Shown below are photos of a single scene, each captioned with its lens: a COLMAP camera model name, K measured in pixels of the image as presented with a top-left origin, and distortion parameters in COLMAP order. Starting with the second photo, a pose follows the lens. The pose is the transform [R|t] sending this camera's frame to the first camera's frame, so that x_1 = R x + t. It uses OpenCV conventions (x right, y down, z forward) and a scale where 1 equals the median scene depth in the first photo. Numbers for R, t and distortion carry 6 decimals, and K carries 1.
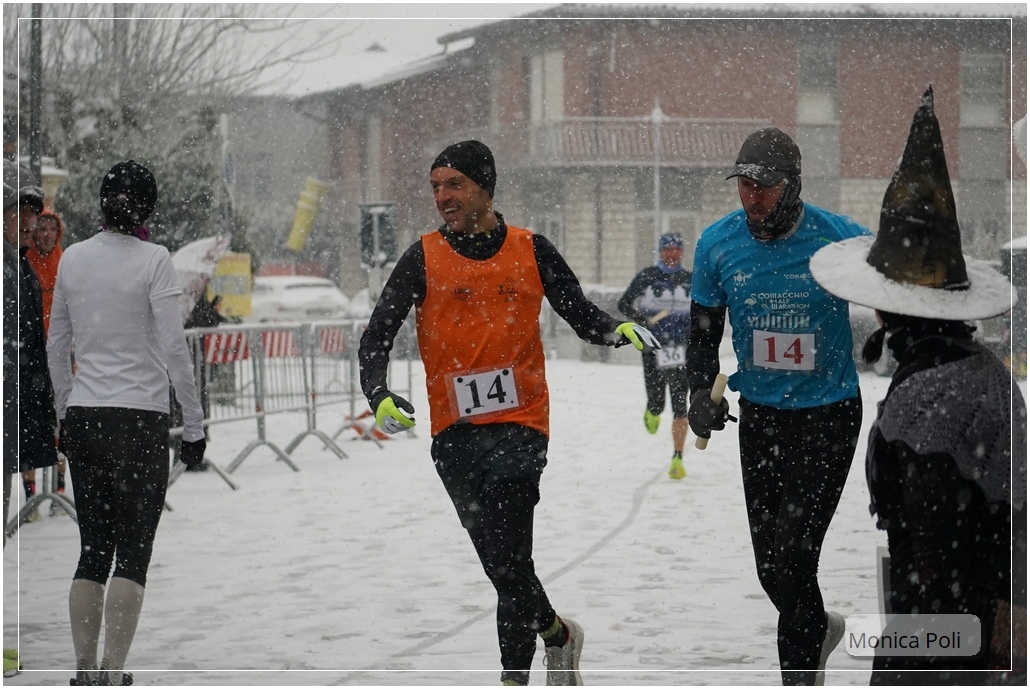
lens RADIAL K [[3206.4, 0, 515.0], [0, 3206.4, 344.5], [0, 0, 1]] dist [-0.037000, -1.715861]
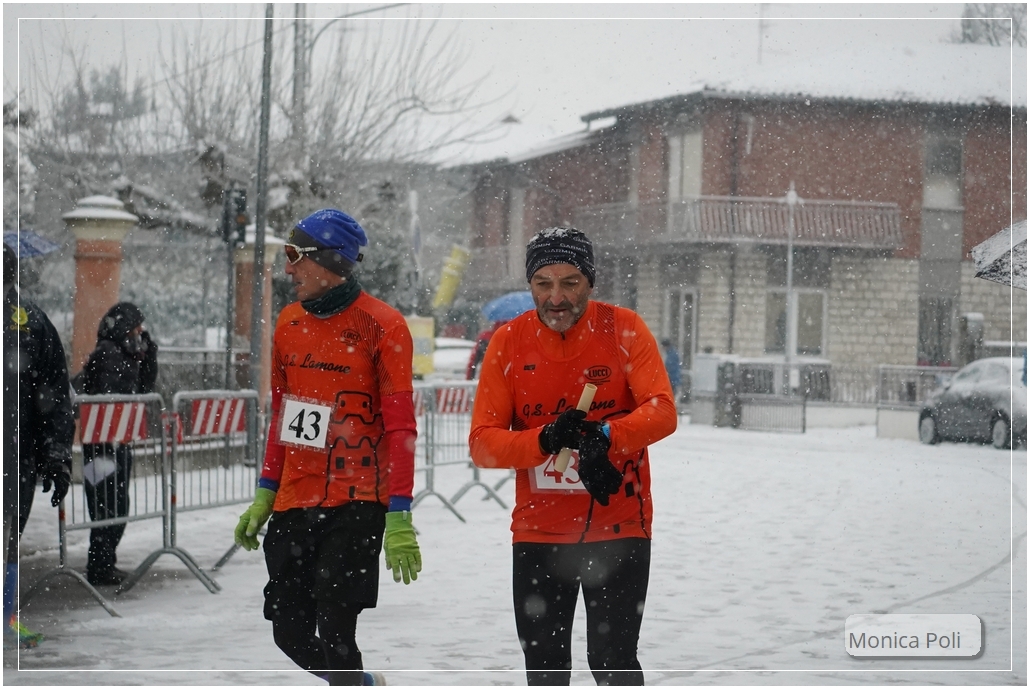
lens RADIAL K [[3282.4, 0, 515.0], [0, 3282.4, 344.5], [0, 0, 1]] dist [-0.181673, 1.691680]
pose [[0.999134, 0.030406, -0.028399, -0.021019], [-0.030976, 0.999323, -0.019841, 0.002159], [0.027777, 0.020704, 0.999400, -0.120709]]
